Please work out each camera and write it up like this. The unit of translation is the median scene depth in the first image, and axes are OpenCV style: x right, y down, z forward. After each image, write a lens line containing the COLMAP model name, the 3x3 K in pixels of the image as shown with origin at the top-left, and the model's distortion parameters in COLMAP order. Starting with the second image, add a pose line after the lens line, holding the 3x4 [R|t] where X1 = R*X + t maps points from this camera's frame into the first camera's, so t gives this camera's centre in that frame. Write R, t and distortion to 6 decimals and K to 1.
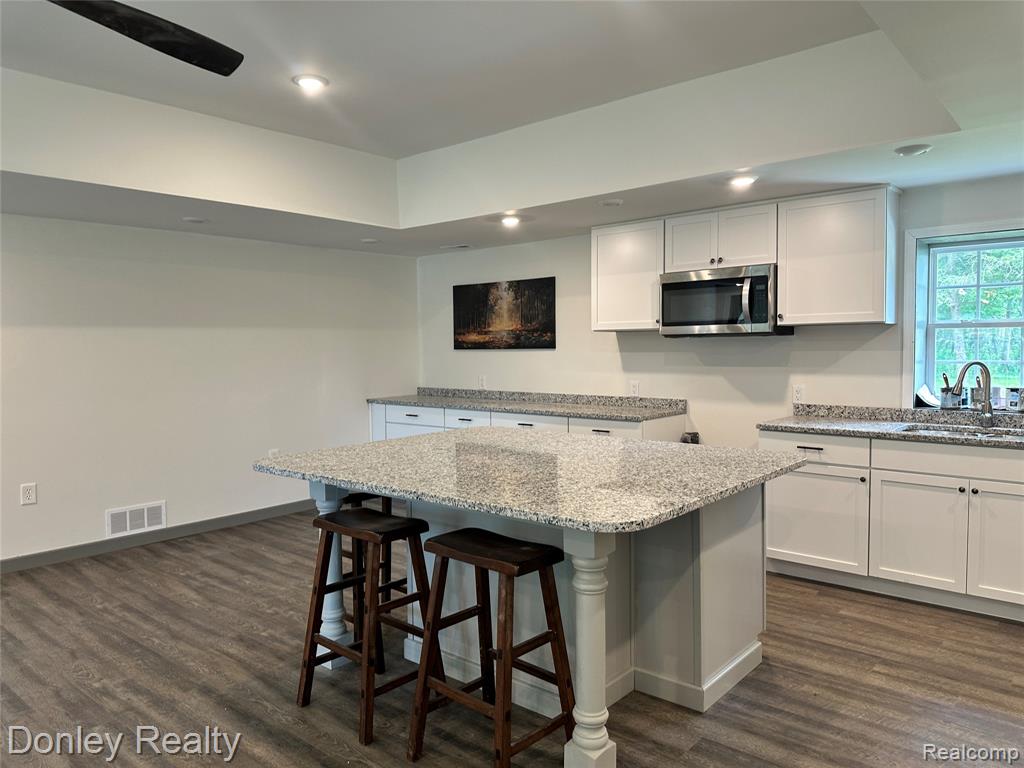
lens RADIAL K [[726.2, 0, 486.8], [0, 726.2, 383.4], [0, 0, 1]] dist [0.024874, -0.021397]
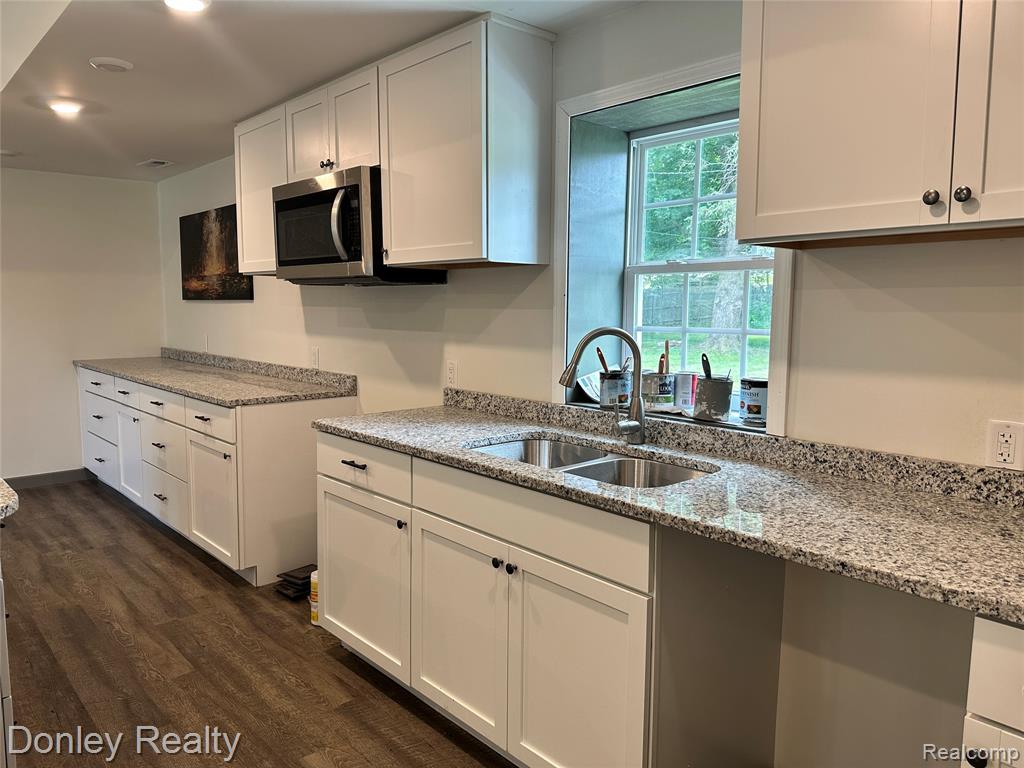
lens RADIAL K [[726.2, 0, 510.2], [0, 726.2, 381.7], [0, 0, 1]] dist [0.024874, -0.021397]
pose [[0.993362, 0.032899, -0.110229, 0.568598], [-0.027276, 0.998268, 0.052132, -0.013741], [0.111753, -0.048780, 0.992538, 0.373590]]
